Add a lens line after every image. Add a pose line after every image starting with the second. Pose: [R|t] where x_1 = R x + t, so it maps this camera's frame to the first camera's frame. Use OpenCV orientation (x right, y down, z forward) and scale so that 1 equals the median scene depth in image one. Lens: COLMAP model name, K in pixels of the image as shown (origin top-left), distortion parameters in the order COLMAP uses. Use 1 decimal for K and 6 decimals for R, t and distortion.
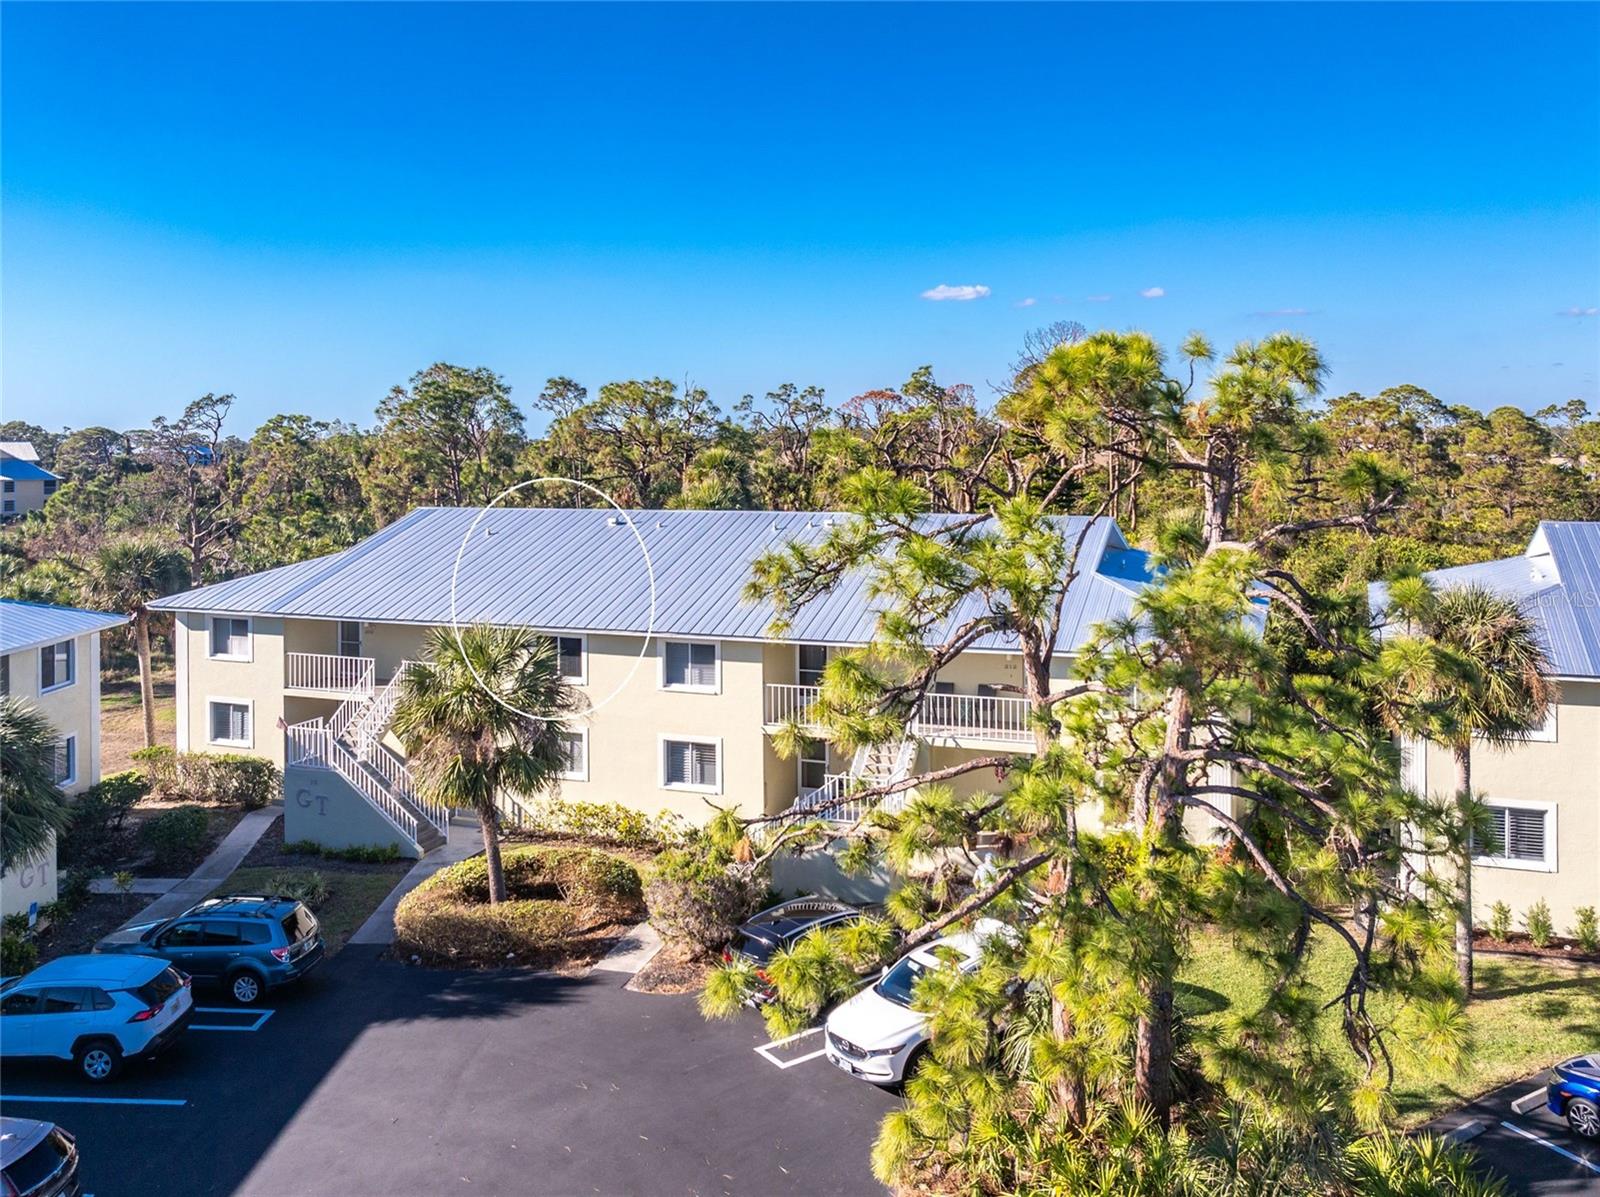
lens RADIAL K [[1304.5, 0, 840.8], [0, 1304.5, 432.9], [0, 0, 1]] dist [-0.022364, -0.007386]
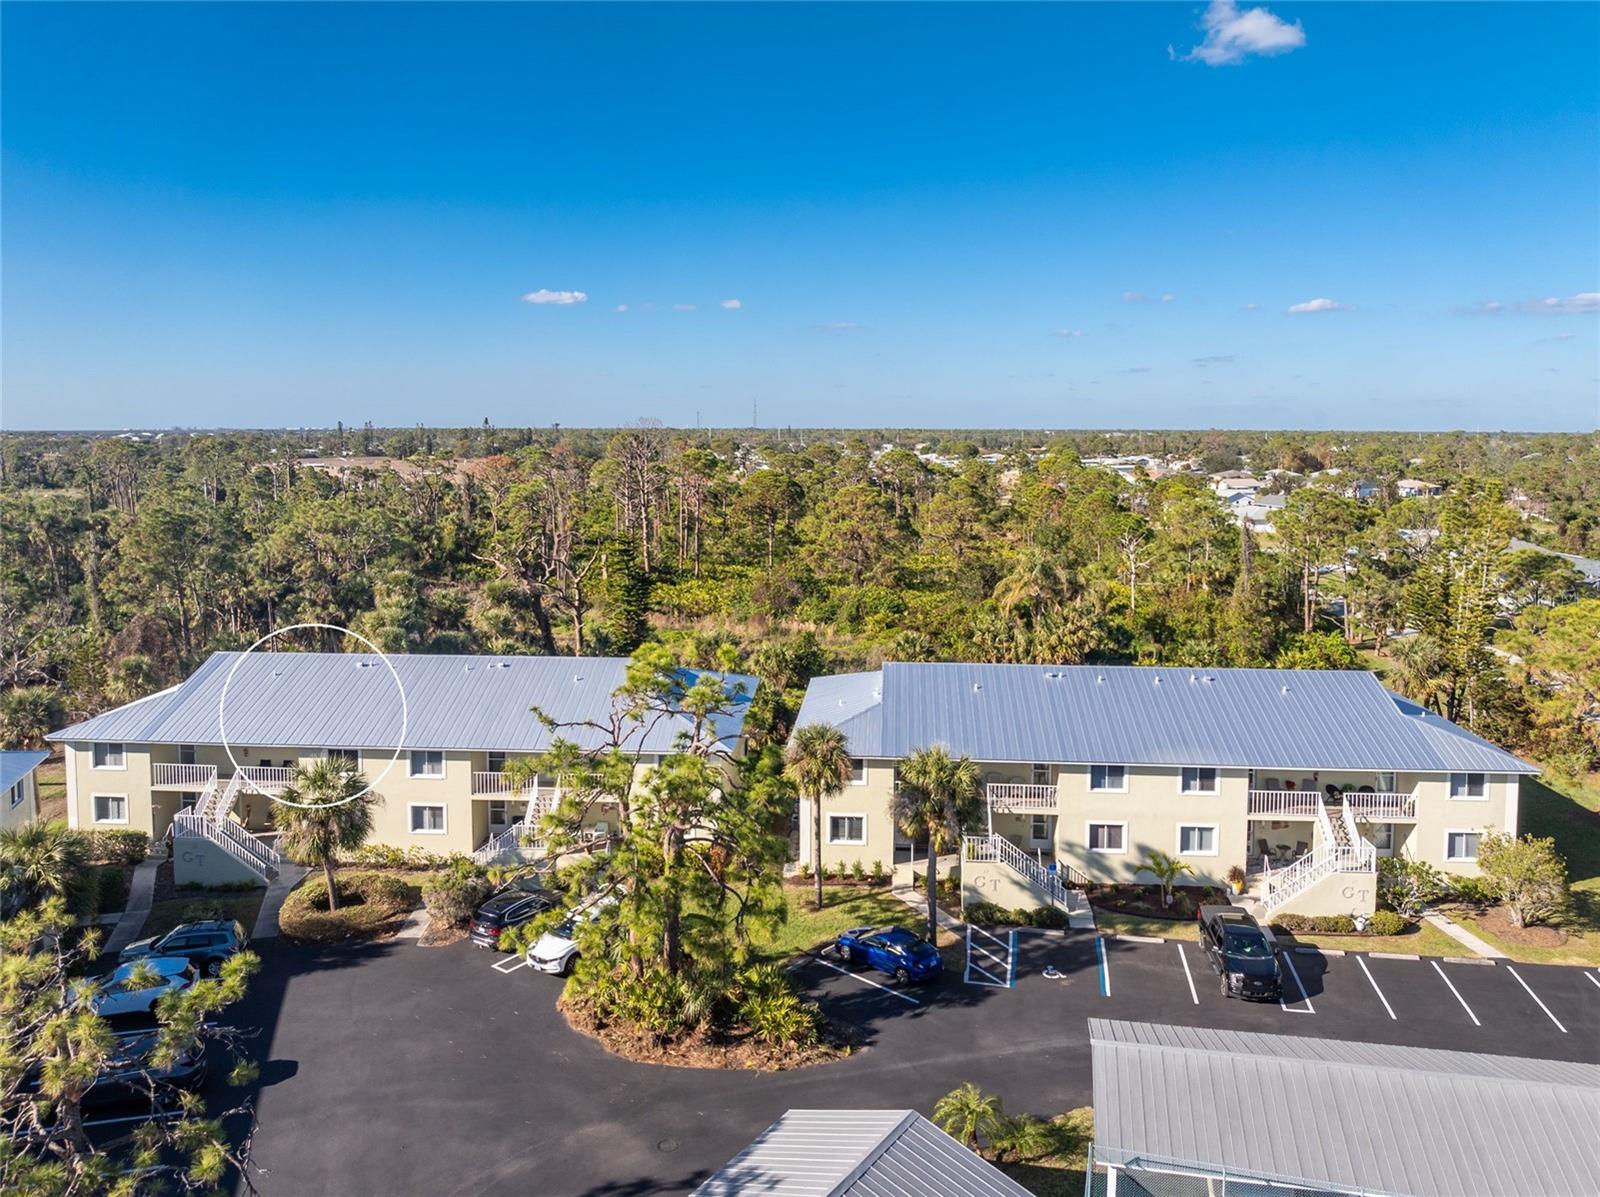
lens RADIAL K [[1162.0, 0, 799.5], [0, 1162.0, 503.1], [0, 0, 1]] dist [-0.038797, -0.003833]
pose [[0.956101, -0.007357, 0.292944, -0.111920], [-0.011651, 0.997940, 0.063086, -0.348365], [-0.292805, -0.063729, 0.954046, -0.769998]]
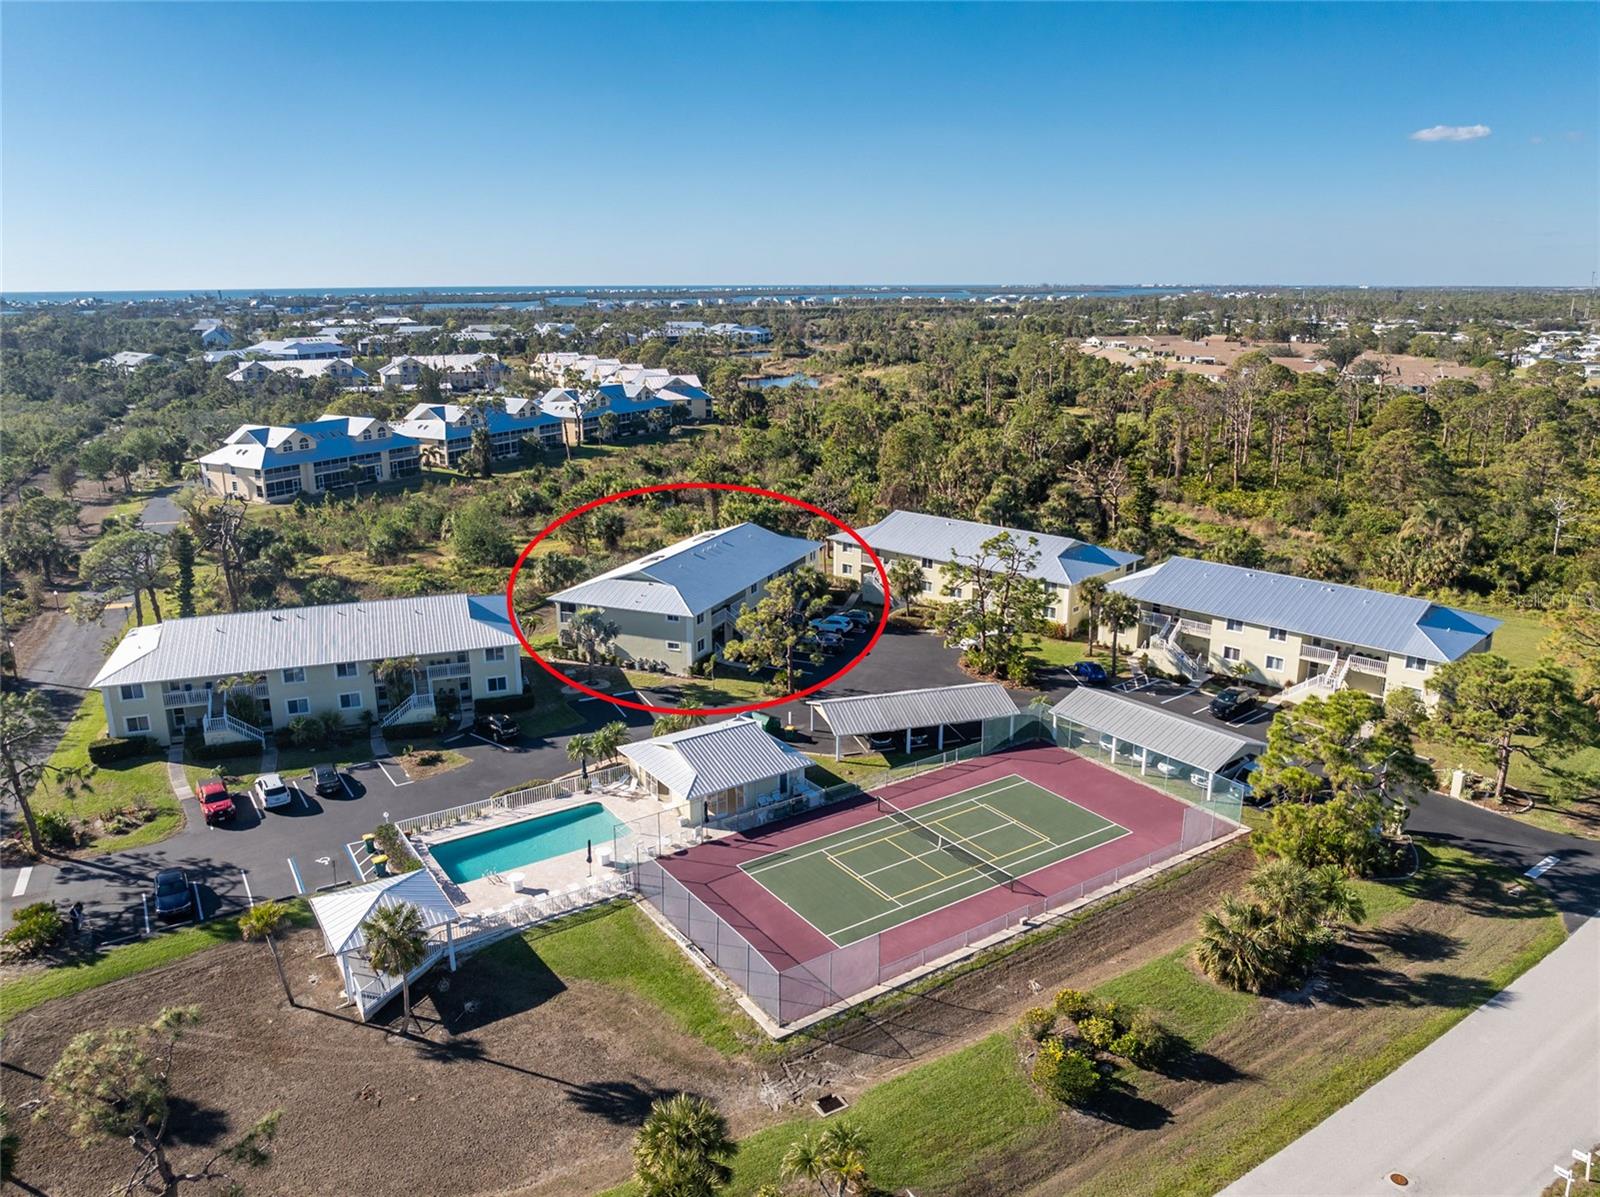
lens RADIAL K [[1131.8, 0, 800.0], [0, 1131.8, 598.5], [0, 0, 1]] dist [-0.030081, -0.003319]
pose [[0.919937, 0.108961, -0.376621, 0.983536], [-0.002196, 0.962022, 0.272962, -0.888616], [0.392060, -0.250281, 0.885239, -2.988316]]
